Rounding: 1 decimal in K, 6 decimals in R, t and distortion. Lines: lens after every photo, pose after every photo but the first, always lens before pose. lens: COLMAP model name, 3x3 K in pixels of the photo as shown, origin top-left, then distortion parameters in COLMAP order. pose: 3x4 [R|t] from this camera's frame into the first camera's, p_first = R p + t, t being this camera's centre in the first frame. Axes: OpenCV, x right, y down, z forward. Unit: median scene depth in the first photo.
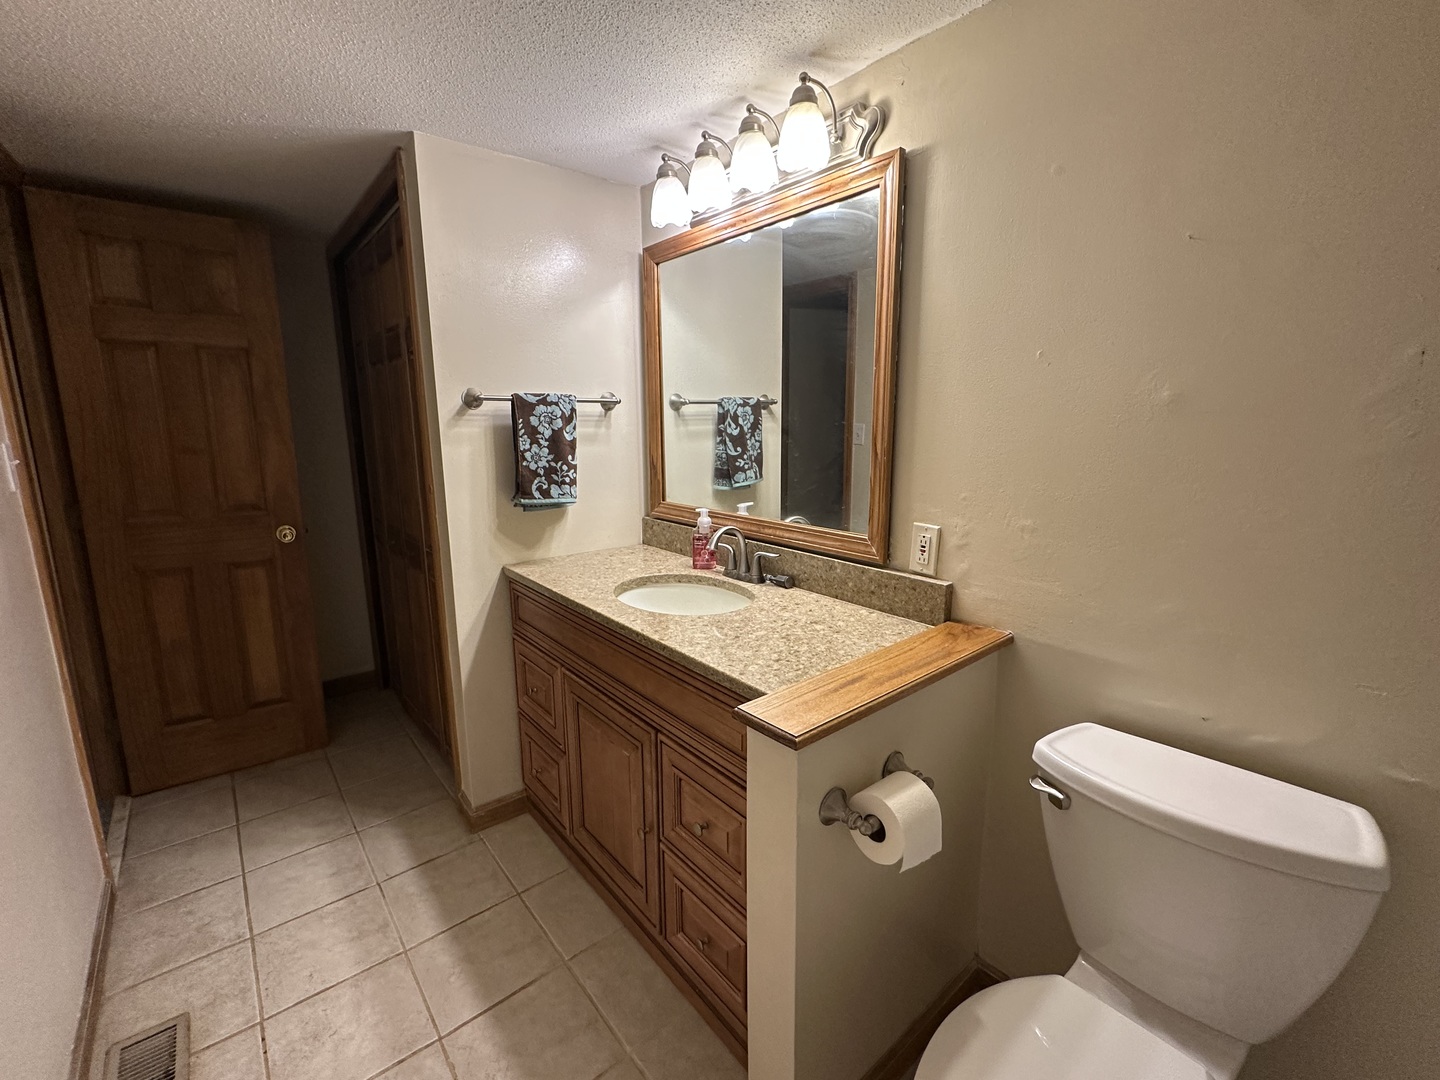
lens RADIAL K [[628.7, 0, 720.0], [0, 628.7, 540.0], [0, 0, 1]] dist [-0.000737, 0.000397]
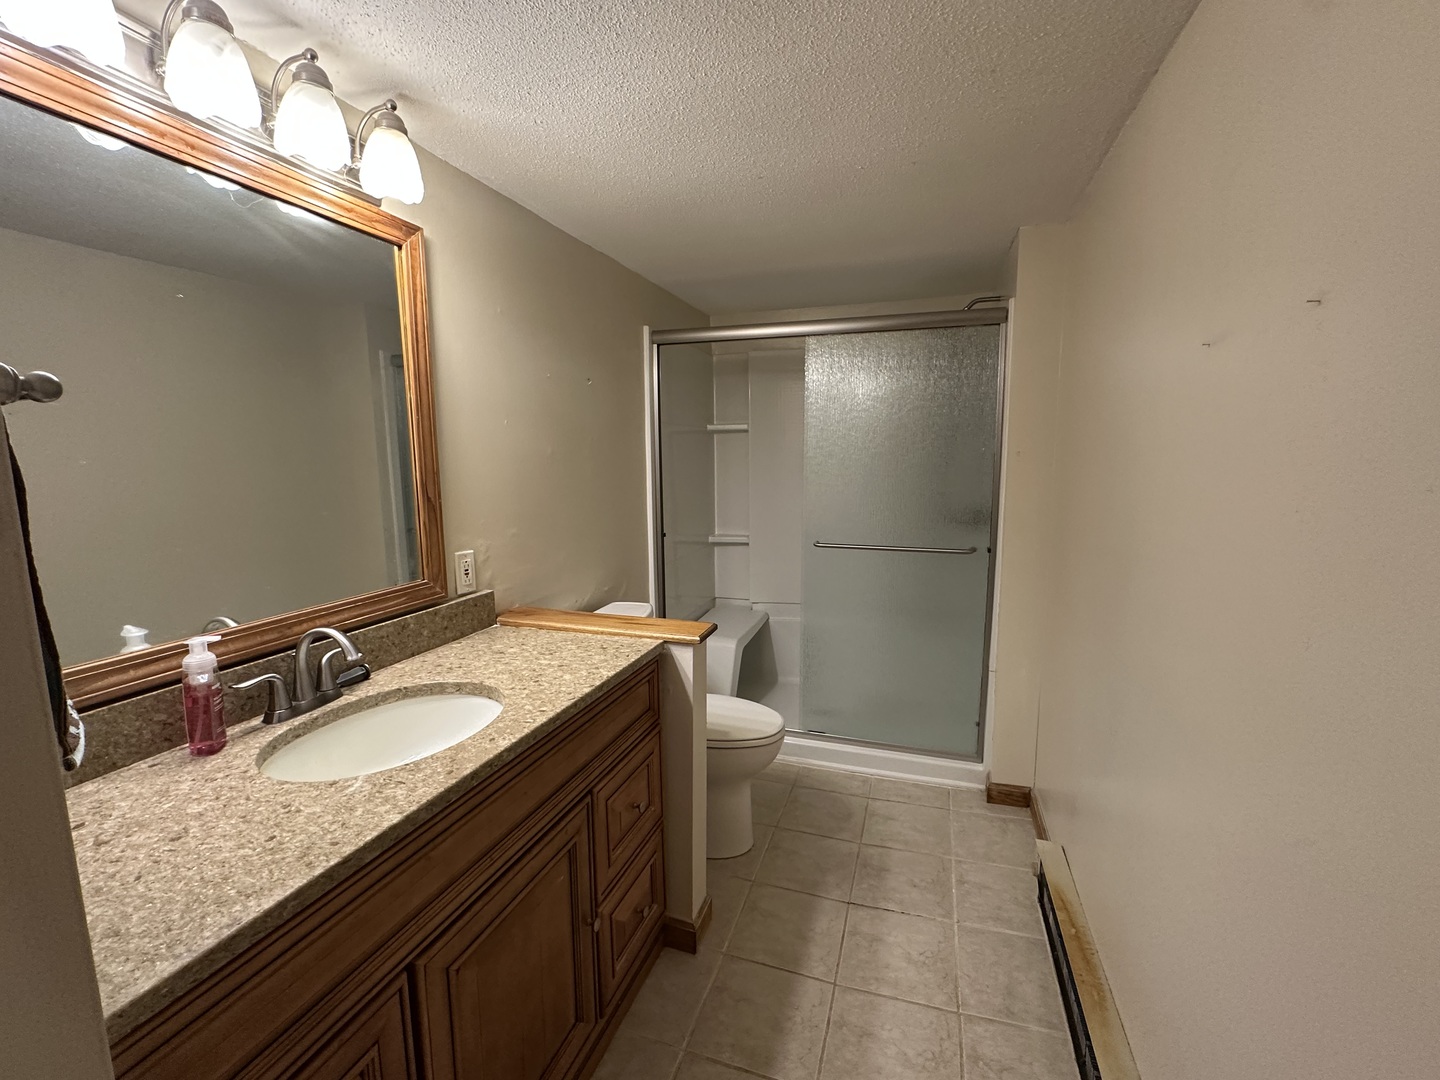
lens RADIAL K [[628.7, 0, 720.0], [0, 628.7, 540.0], [0, 0, 1]] dist [-0.000737, 0.000397]
pose [[-0.528686, -0.097706, 0.843175, -0.918703], [0.178590, 0.958313, 0.223028, -0.221704], [-0.829817, 0.268495, -0.489198, 1.149586]]
